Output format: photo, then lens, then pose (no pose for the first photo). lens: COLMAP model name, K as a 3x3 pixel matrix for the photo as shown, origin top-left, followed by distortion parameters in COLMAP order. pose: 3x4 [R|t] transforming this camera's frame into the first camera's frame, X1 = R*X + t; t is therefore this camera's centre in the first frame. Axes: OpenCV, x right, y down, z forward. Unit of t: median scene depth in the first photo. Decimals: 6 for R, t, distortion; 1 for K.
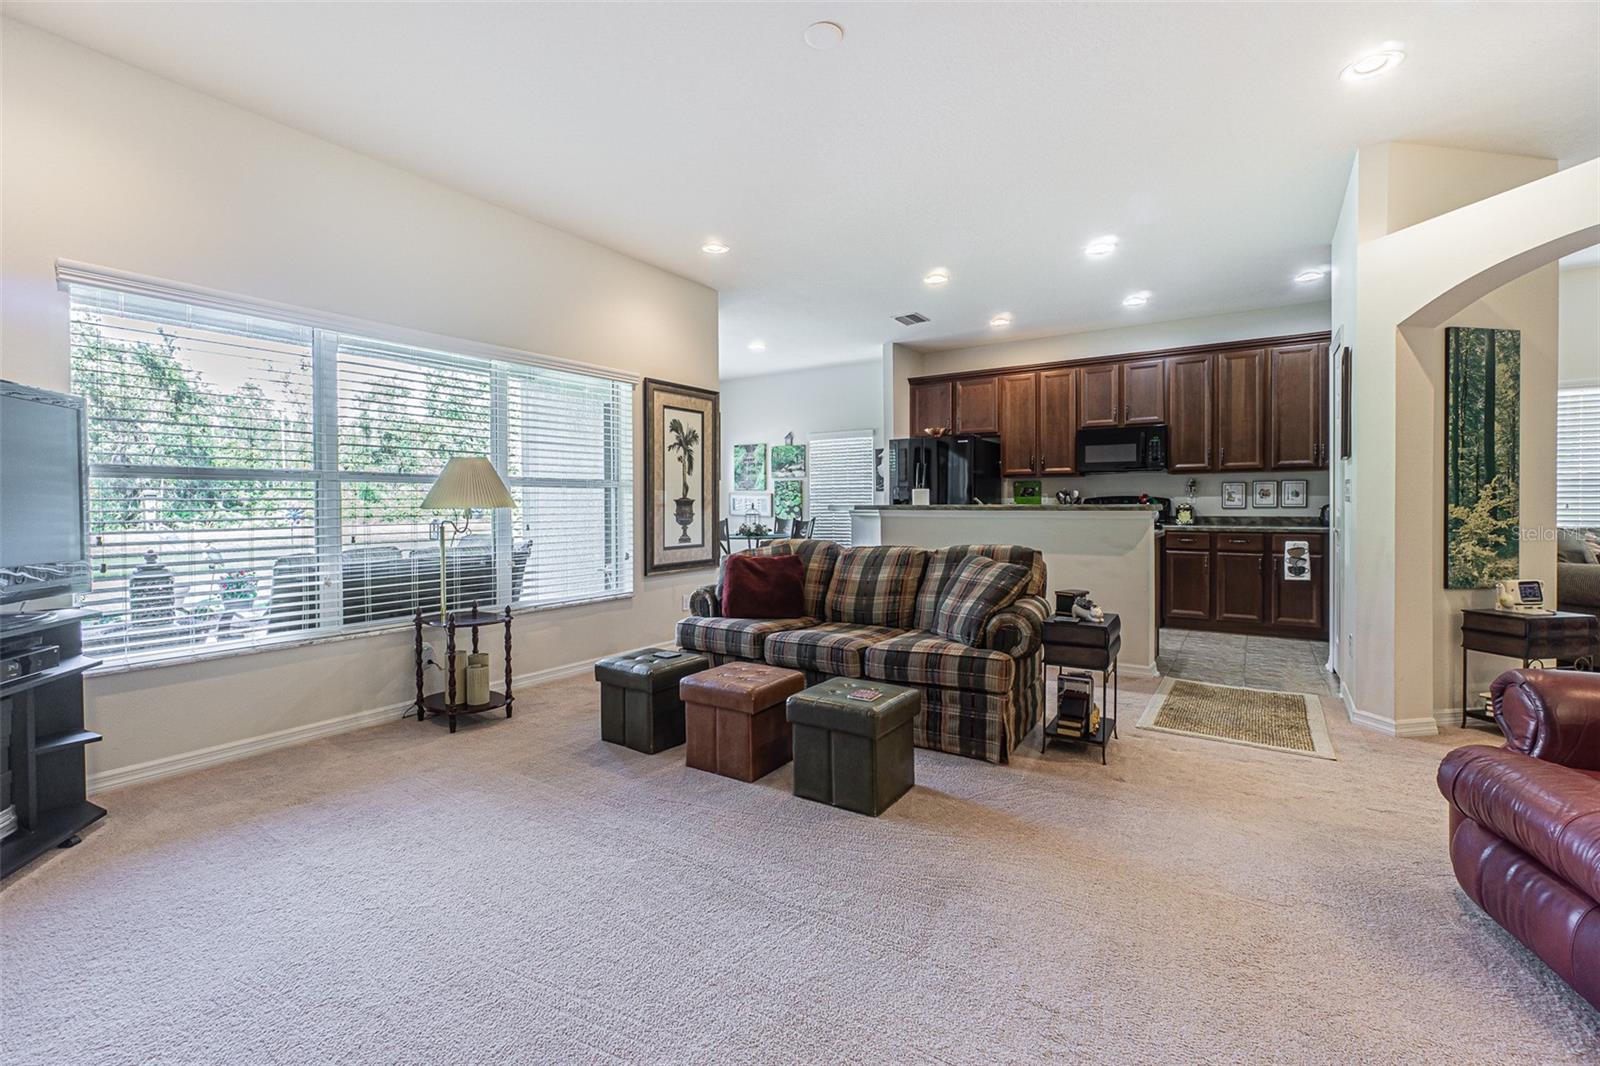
lens RADIAL K [[688.7, 0, 781.2], [0, 688.7, 511.2], [0, 0, 1]] dist [-0.000553, -0.000049]
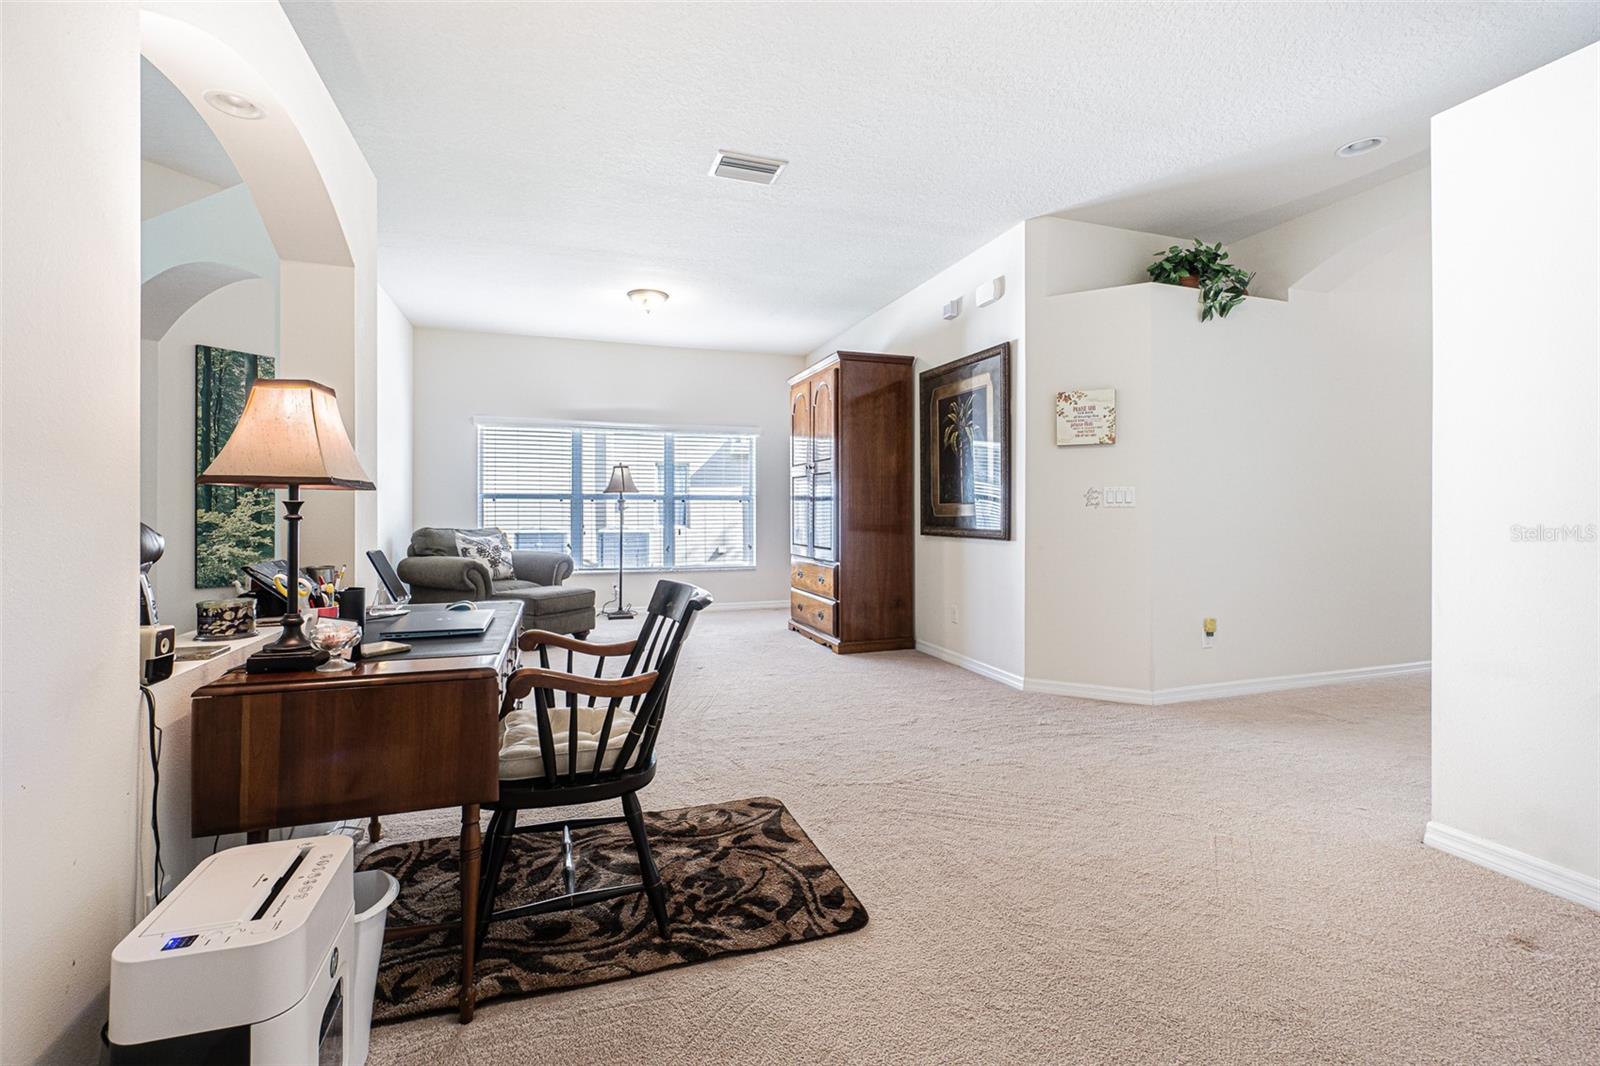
lens RADIAL K [[691.4, 0, 792.9], [0, 691.4, 510.2], [0, 0, 1]] dist [-0.002739, -0.000042]
pose [[0.608779, 0.004112, 0.793329, 0.372051], [0.004902, 0.999948, -0.008945, 0.003235], [-0.793325, 0.009334, 0.608727, -0.217076]]
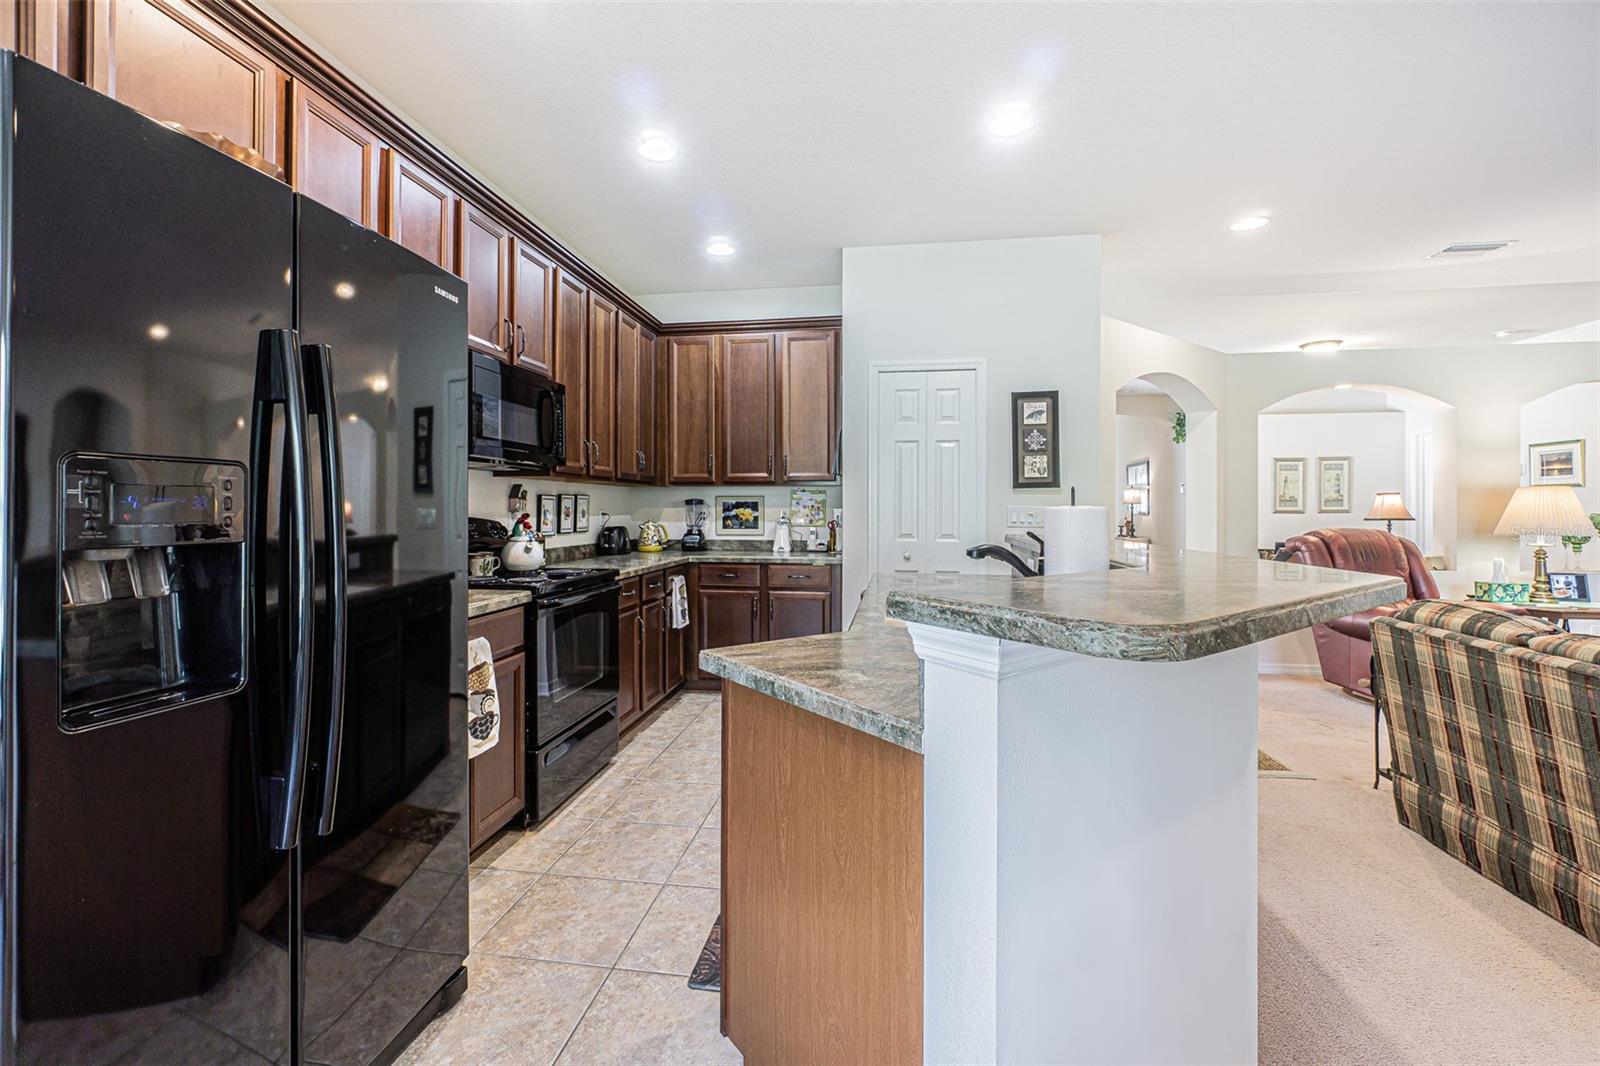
lens RADIAL K [[691.4, 0, 792.9], [0, 691.4, 510.2], [0, 0, 1]] dist [-0.002739, -0.000042]
pose [[-0.425185, 0.001427, 0.905105, -0.006813], [0.008393, 0.999962, 0.002366, -0.027954], [-0.905067, 0.008603, -0.425181, 1.083179]]
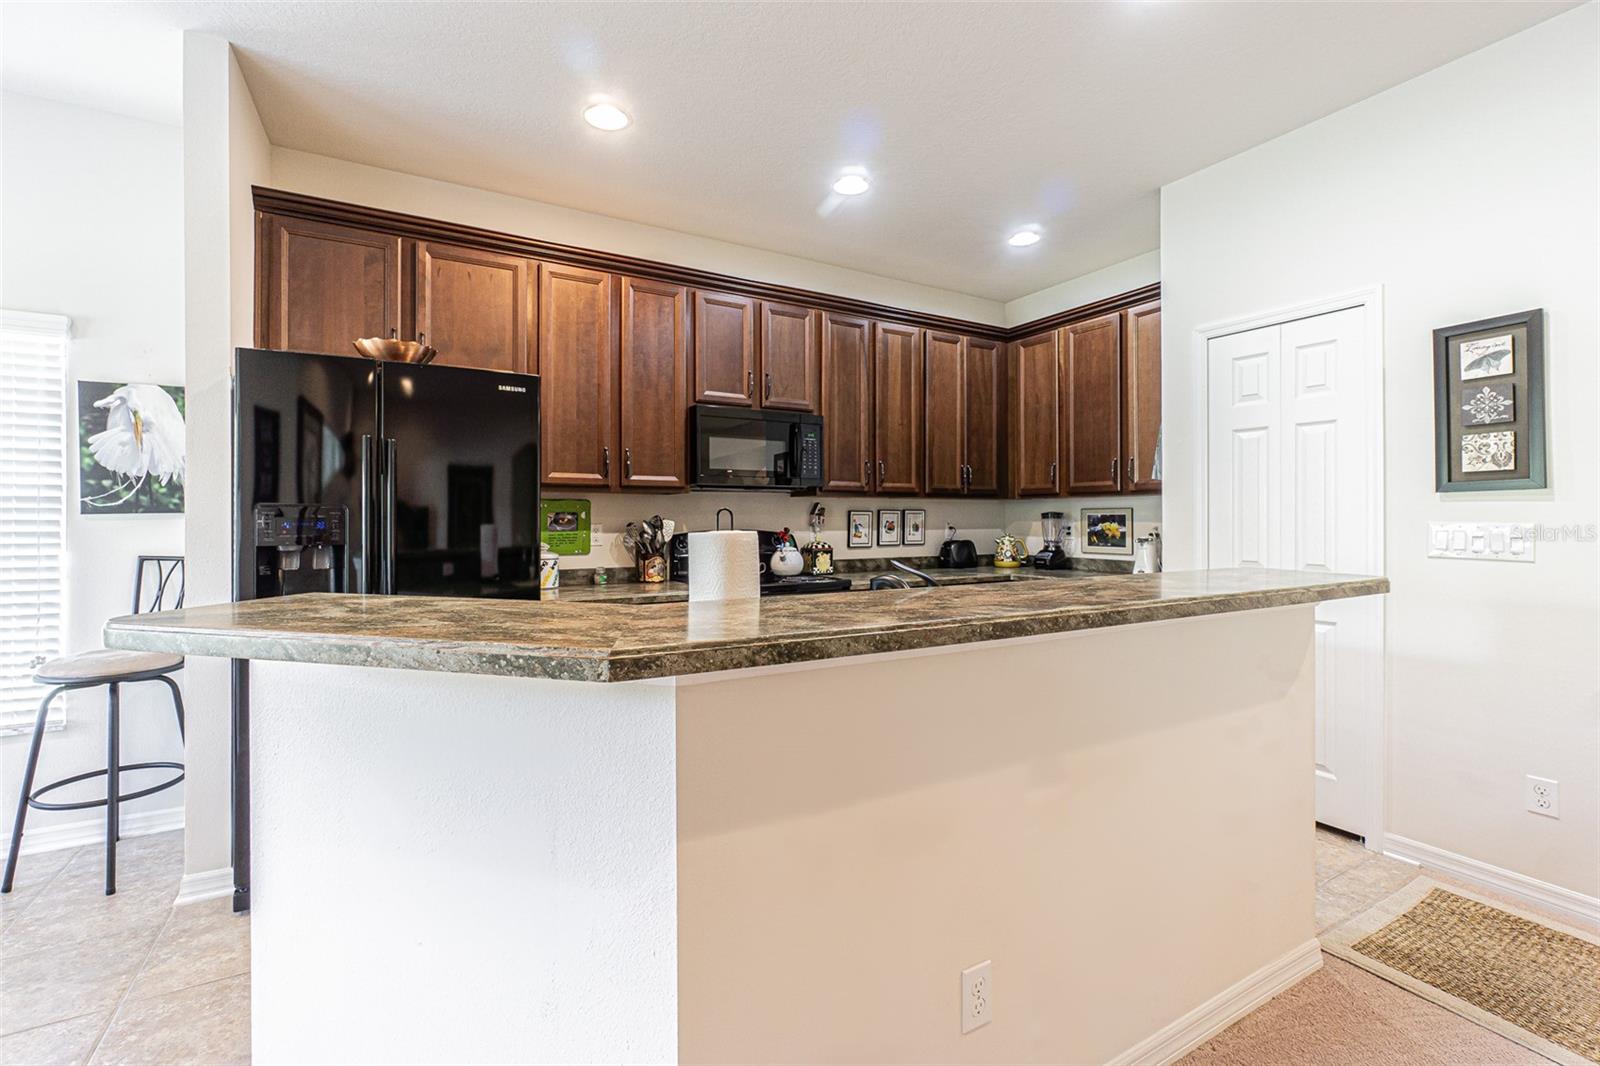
lens RADIAL K [[691.4, 0, 792.9], [0, 691.4, 510.2], [0, 0, 1]] dist [-0.002739, -0.000042]
pose [[0.436357, 0.013503, 0.899672, -0.006240], [0.006434, 0.999815, -0.018127, -0.030528], [-0.899750, 0.013698, 0.436190, 0.767853]]
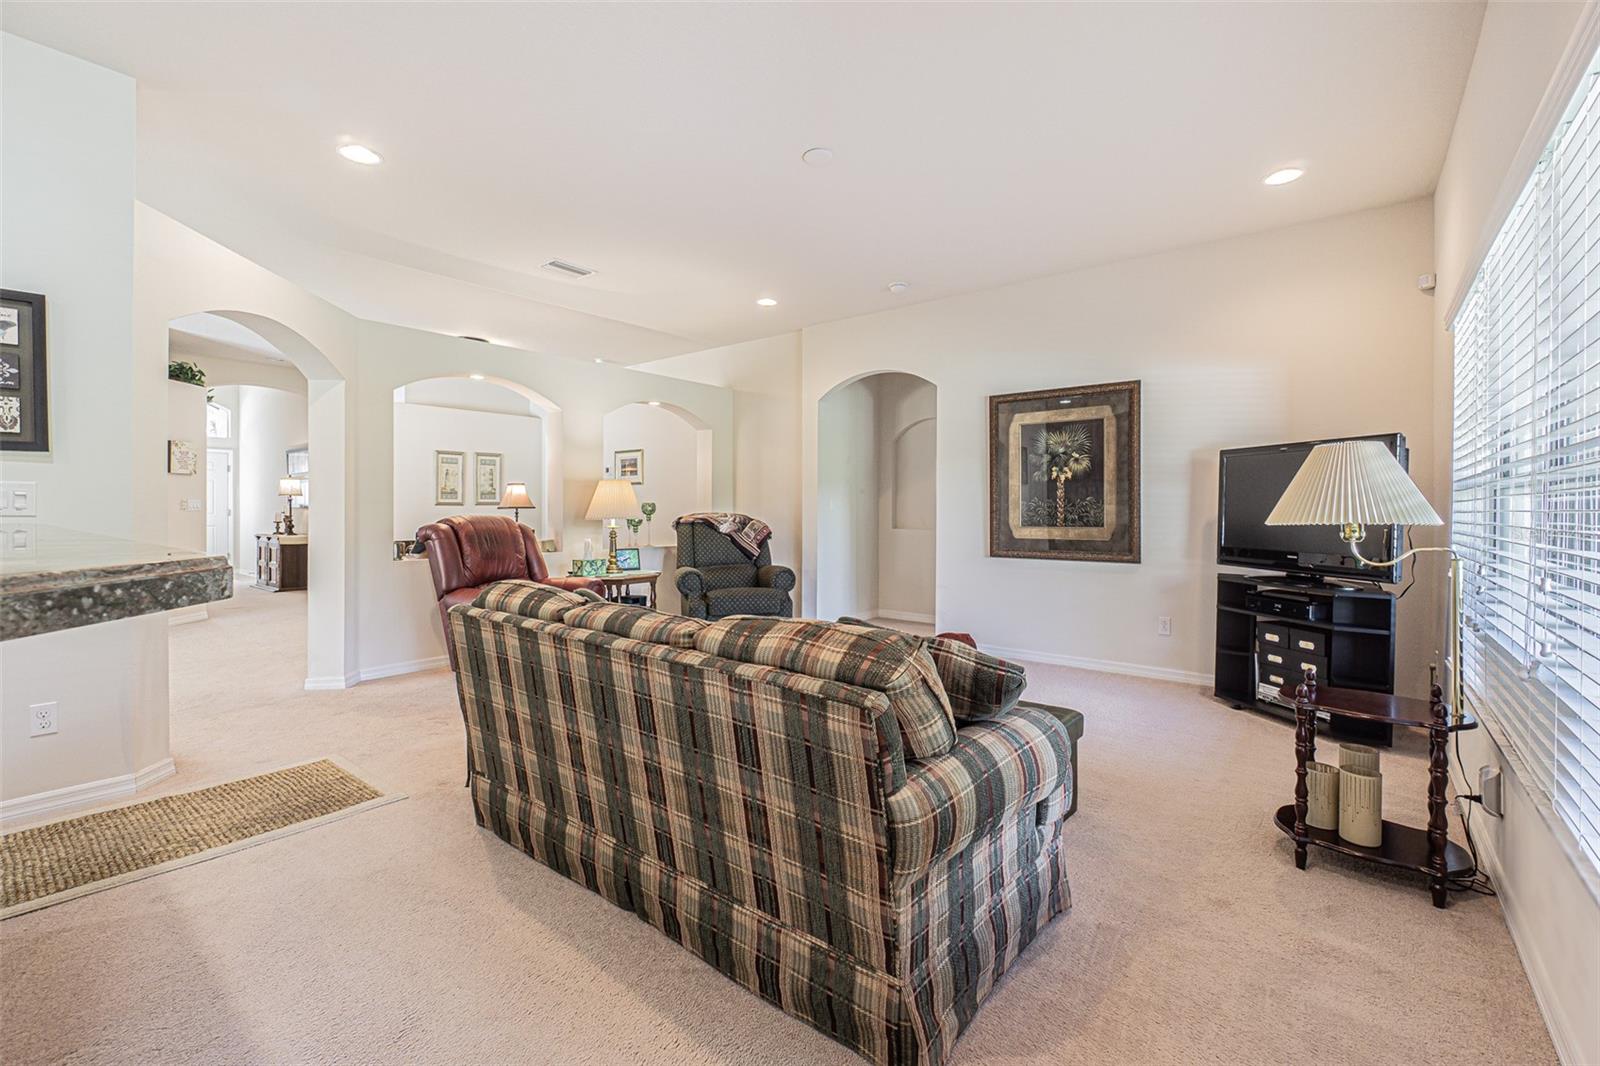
lens RADIAL K [[688.7, 0, 781.2], [0, 688.7, 511.2], [0, 0, 1]] dist [-0.000553, -0.000049]
pose [[-0.995135, 0.000568, 0.098522, 0.007202], [0.001824, 0.999918, 0.012660, -0.014983], [-0.098507, 0.012778, -0.995054, 0.938239]]
